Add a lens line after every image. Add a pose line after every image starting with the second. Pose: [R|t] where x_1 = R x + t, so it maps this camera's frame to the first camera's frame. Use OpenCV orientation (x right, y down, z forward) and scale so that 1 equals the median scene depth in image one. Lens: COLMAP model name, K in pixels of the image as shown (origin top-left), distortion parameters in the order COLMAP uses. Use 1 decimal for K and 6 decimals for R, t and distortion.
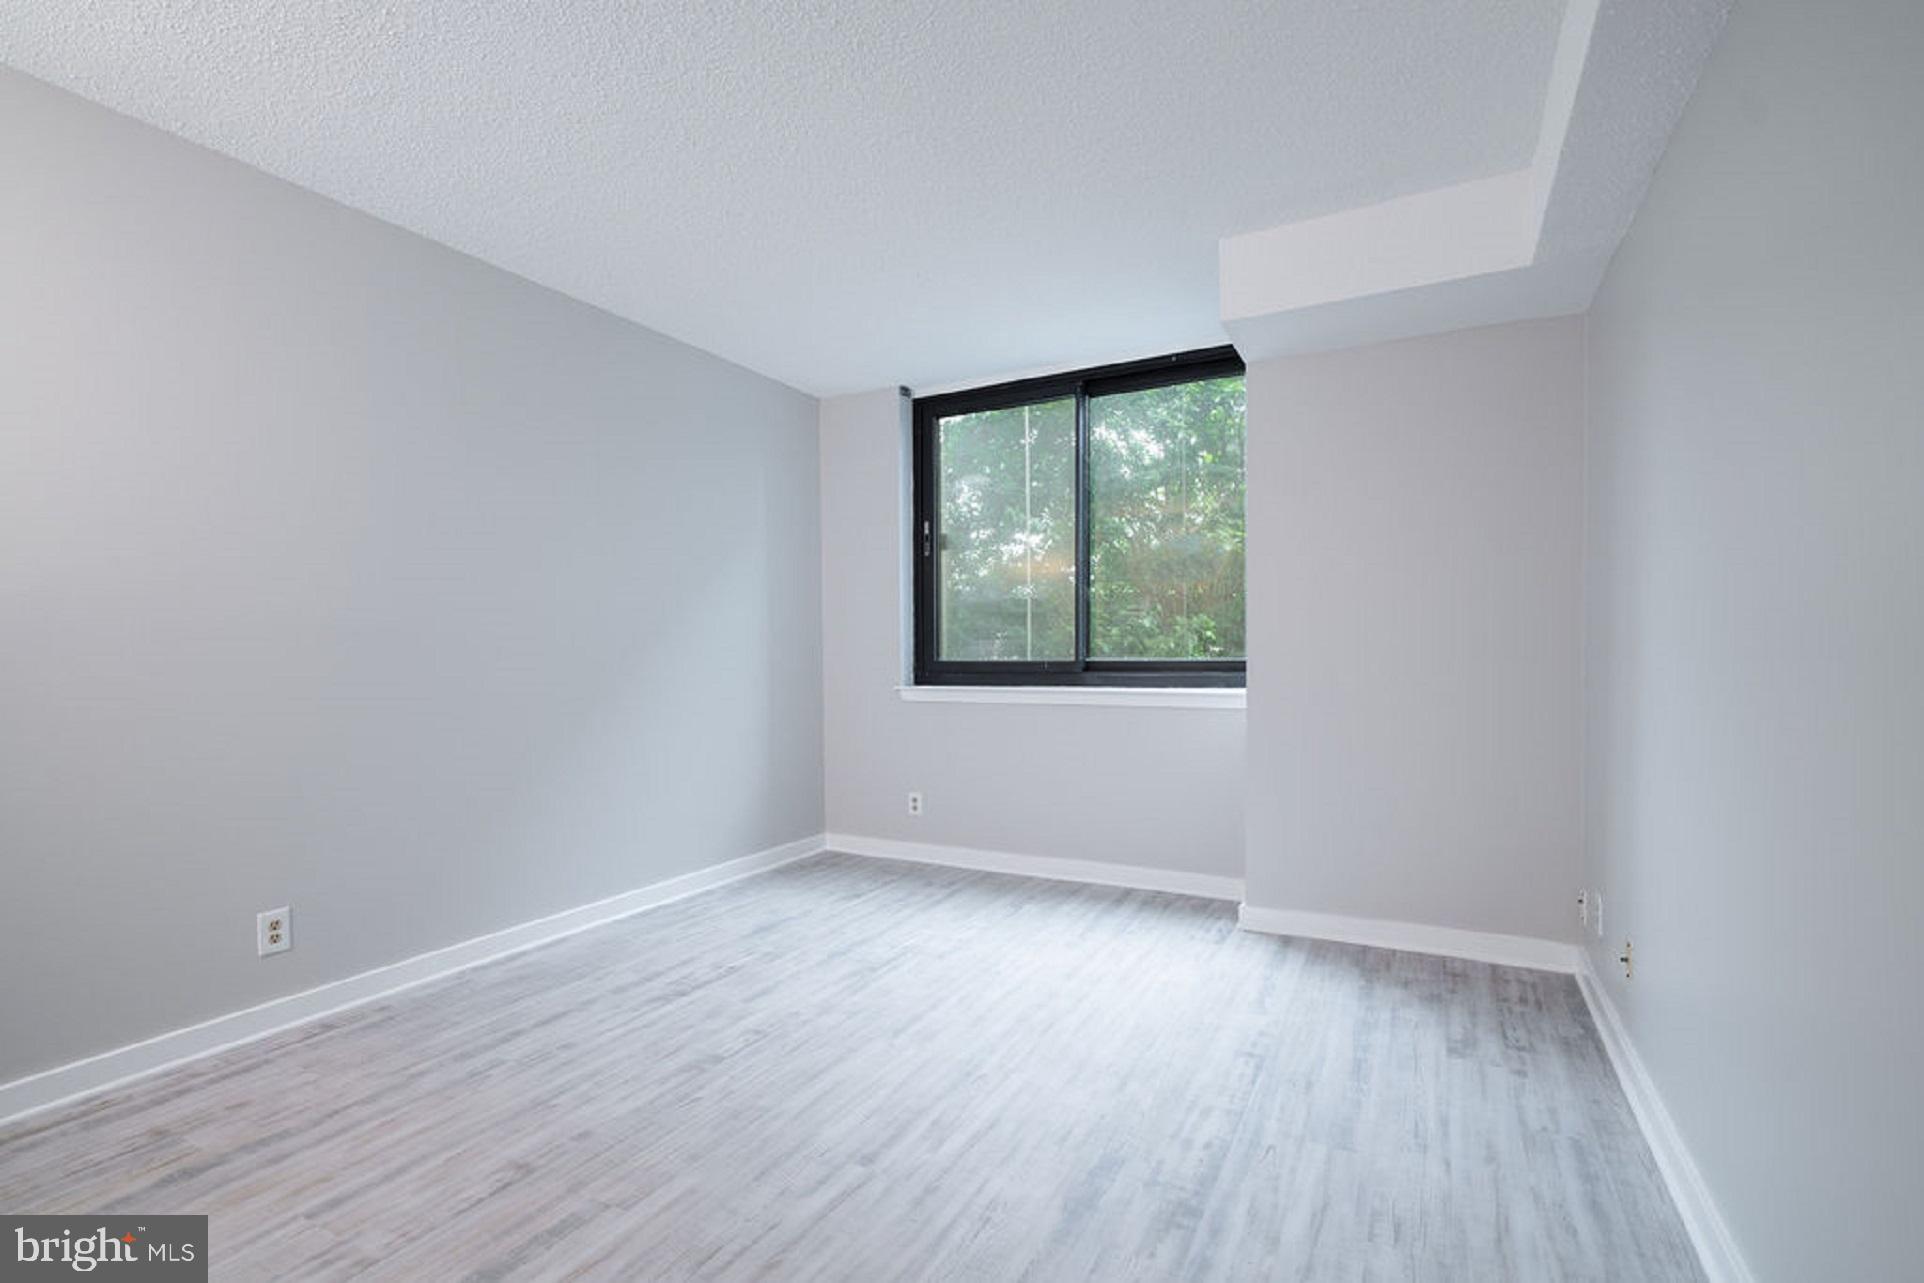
lens RADIAL K [[859.5, 0, 961.8], [0, 859.5, 640.5], [0, 0, 1]] dist [-0.001758, 0.000535]
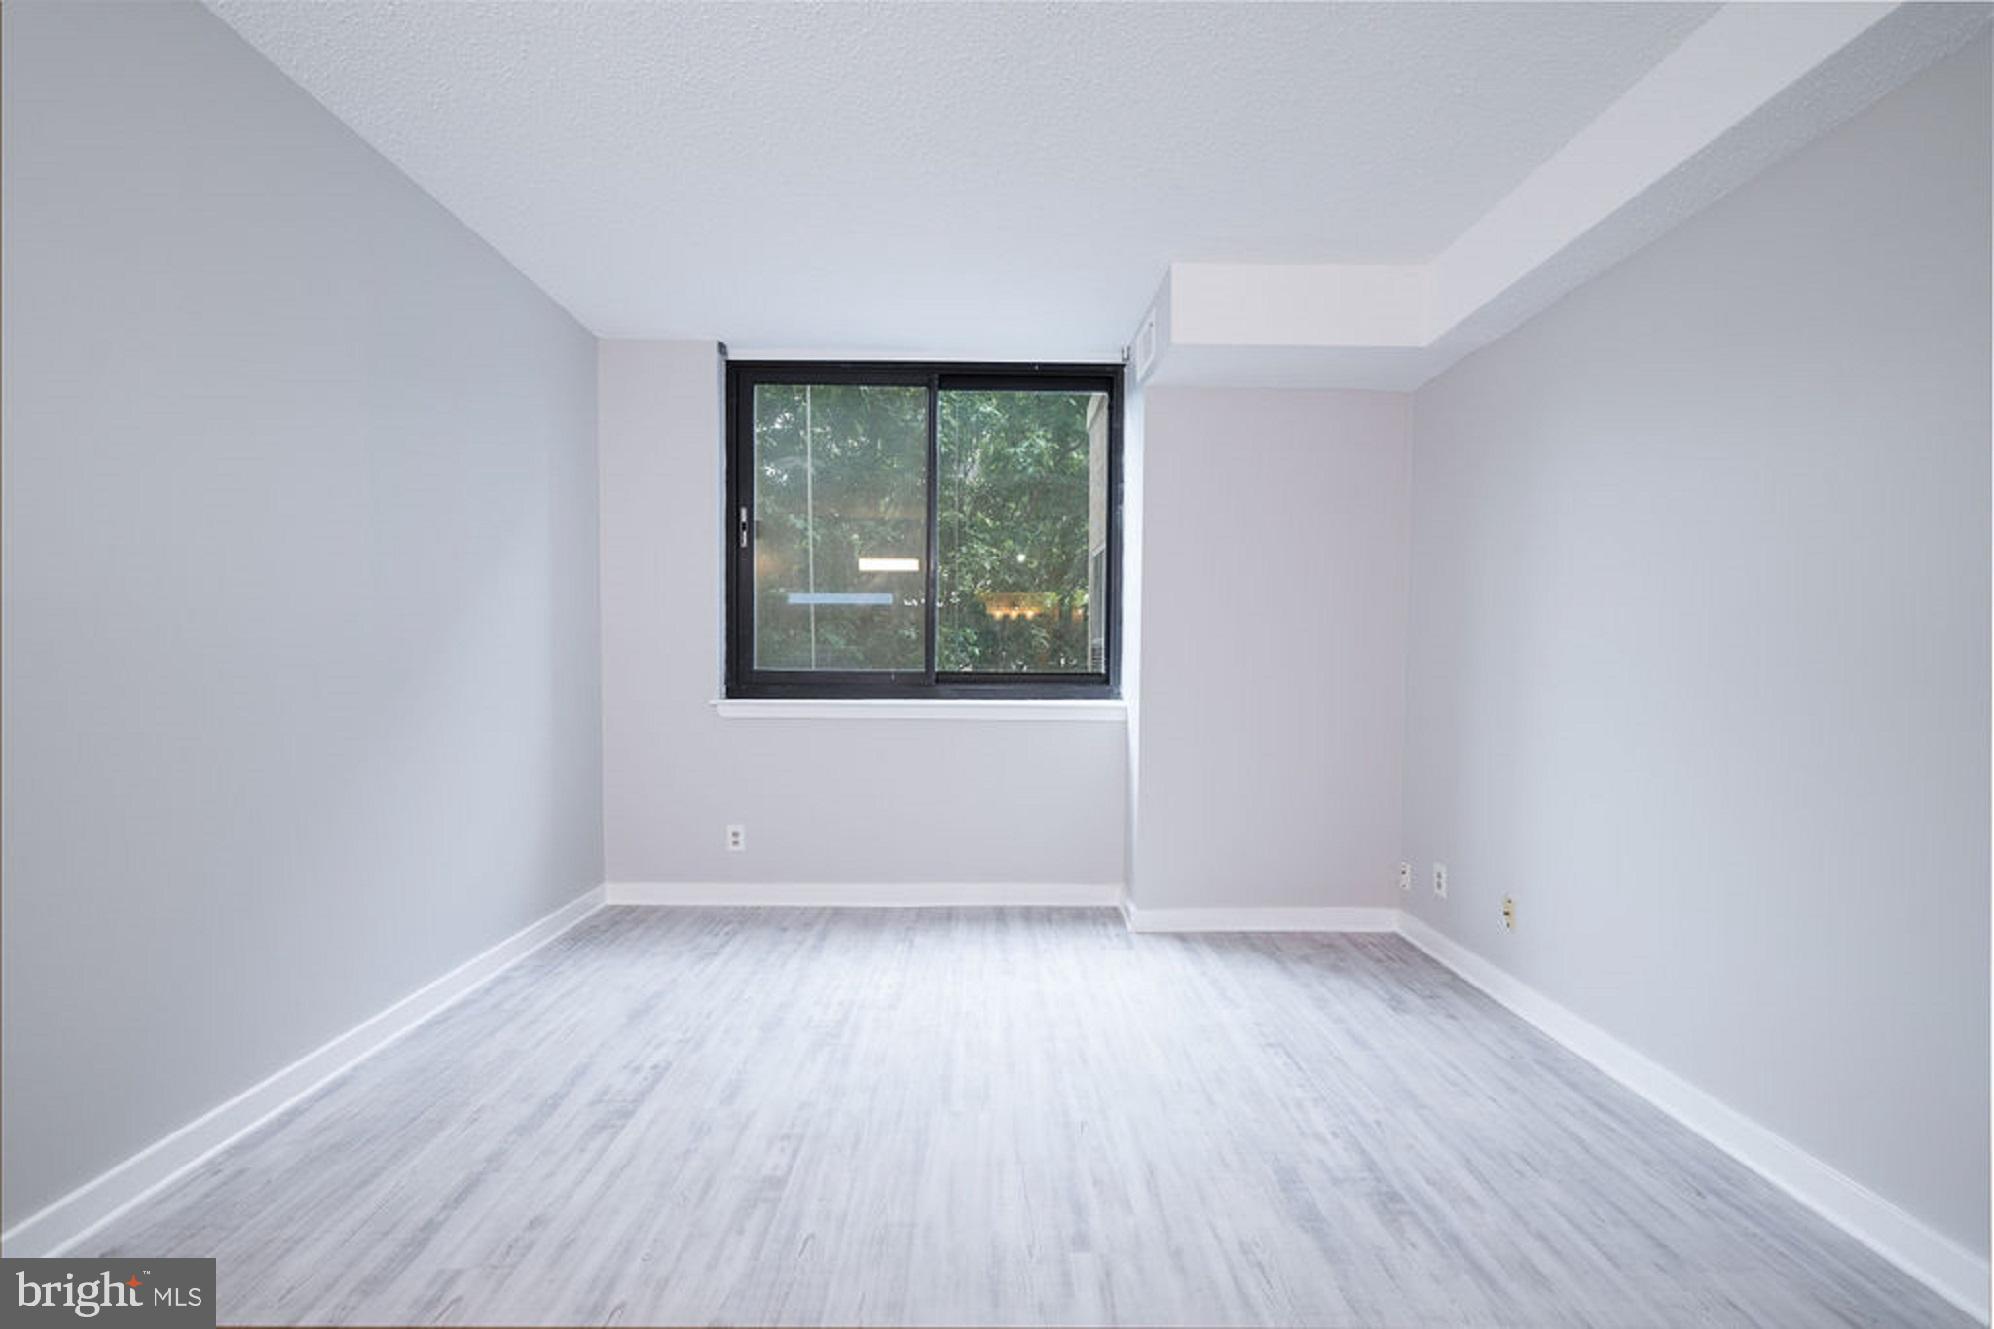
lens RADIAL K [[890.7, 0, 987.5], [0, 890.7, 670.0], [0, 0, 1]] dist [-0.001758, 0.000535]
pose [[0.876666, 0.010351, 0.480987, -0.407818], [-0.020939, 0.999642, 0.016651, 0.005291], [-0.480643, -0.024669, 0.876569, 0.171216]]
